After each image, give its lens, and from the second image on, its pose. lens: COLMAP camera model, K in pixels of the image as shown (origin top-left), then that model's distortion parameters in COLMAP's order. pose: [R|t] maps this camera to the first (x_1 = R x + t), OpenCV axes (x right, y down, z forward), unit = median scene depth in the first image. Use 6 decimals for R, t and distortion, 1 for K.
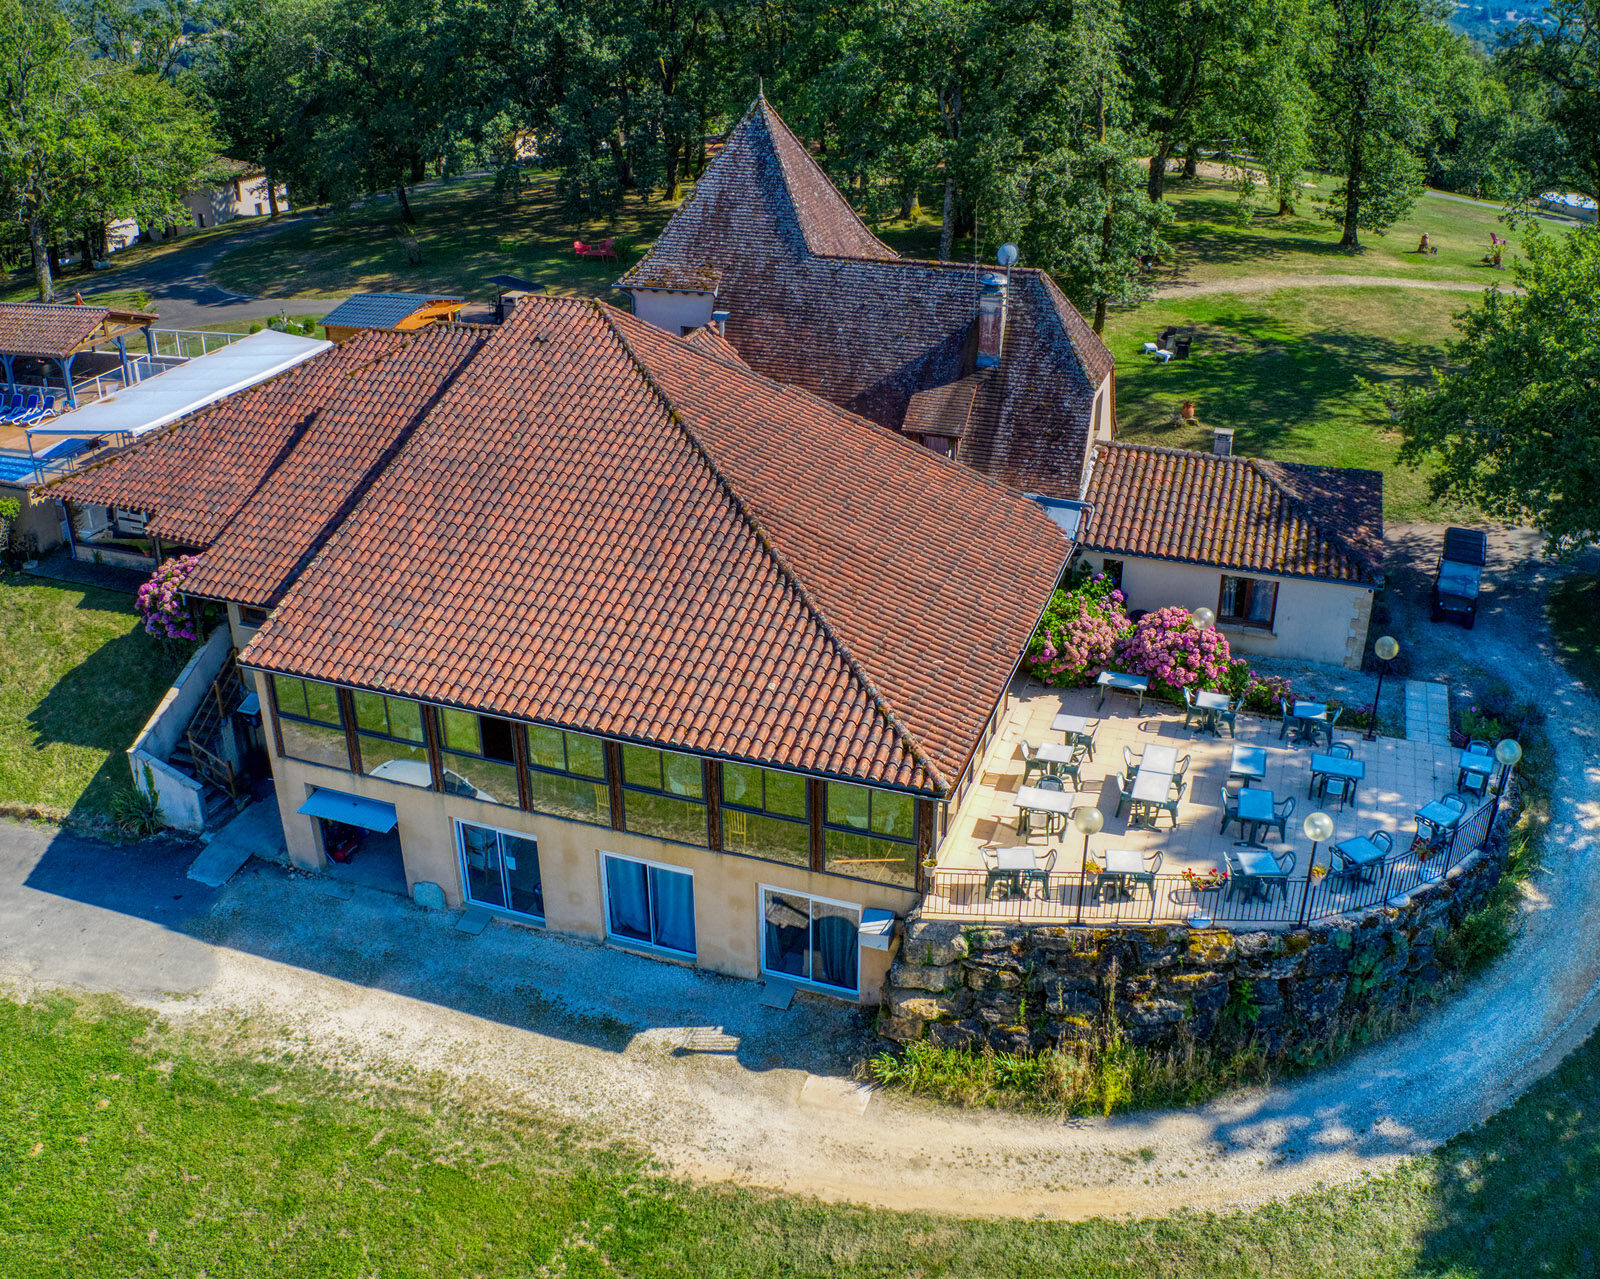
lens RADIAL K [[1556.8, 0, 800.0], [0, 1556.8, 639.5], [0, 0, 1]] dist [-0.208300, 0.022528]
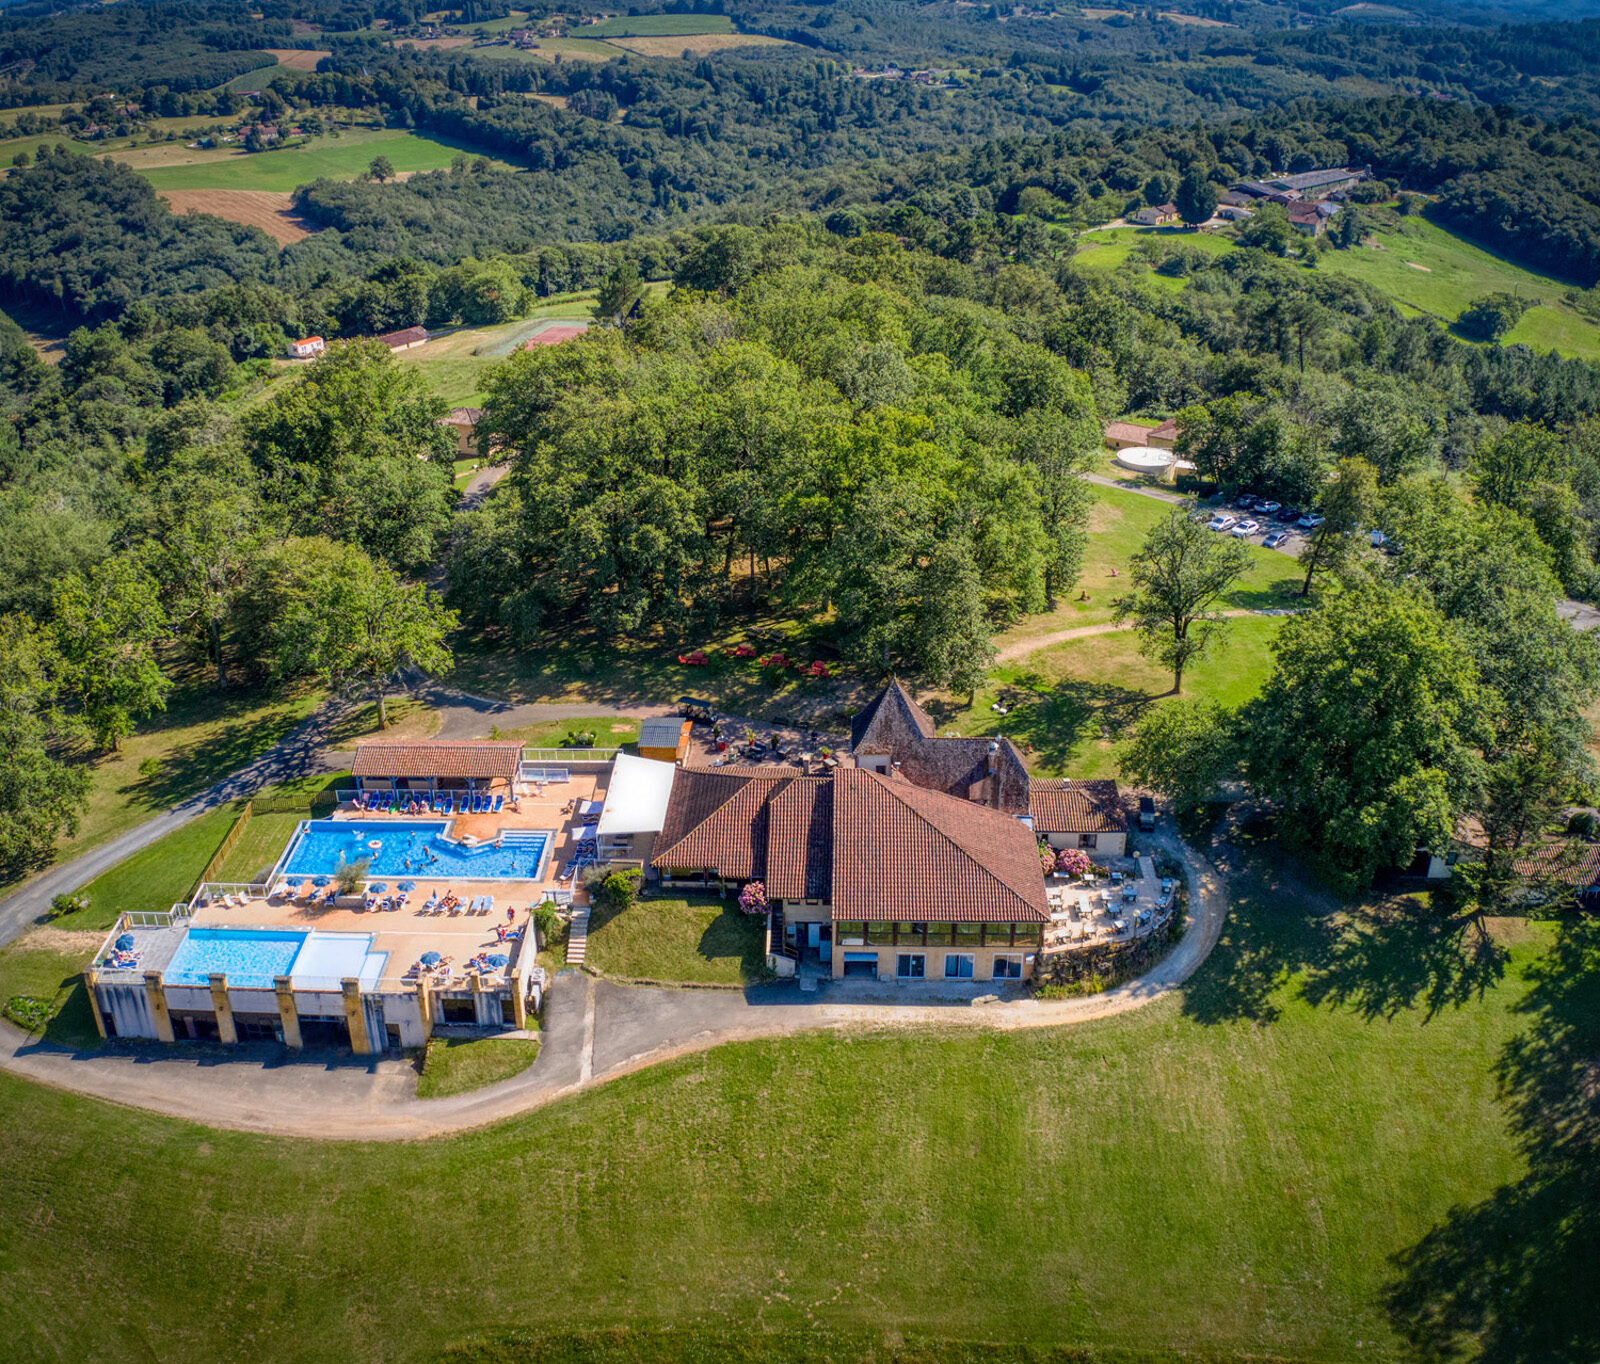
lens RADIAL K [[1859.8, 0, 800.0], [0, 1859.8, 682.0], [0, 0, 1]] dist [-0.252877, -0.036300]
pose [[0.944565, -0.140808, 0.296599, -1.614921], [0.135362, 0.990031, 0.038926, -0.689295], [-0.299123, 0.003381, 0.954208, -2.938837]]
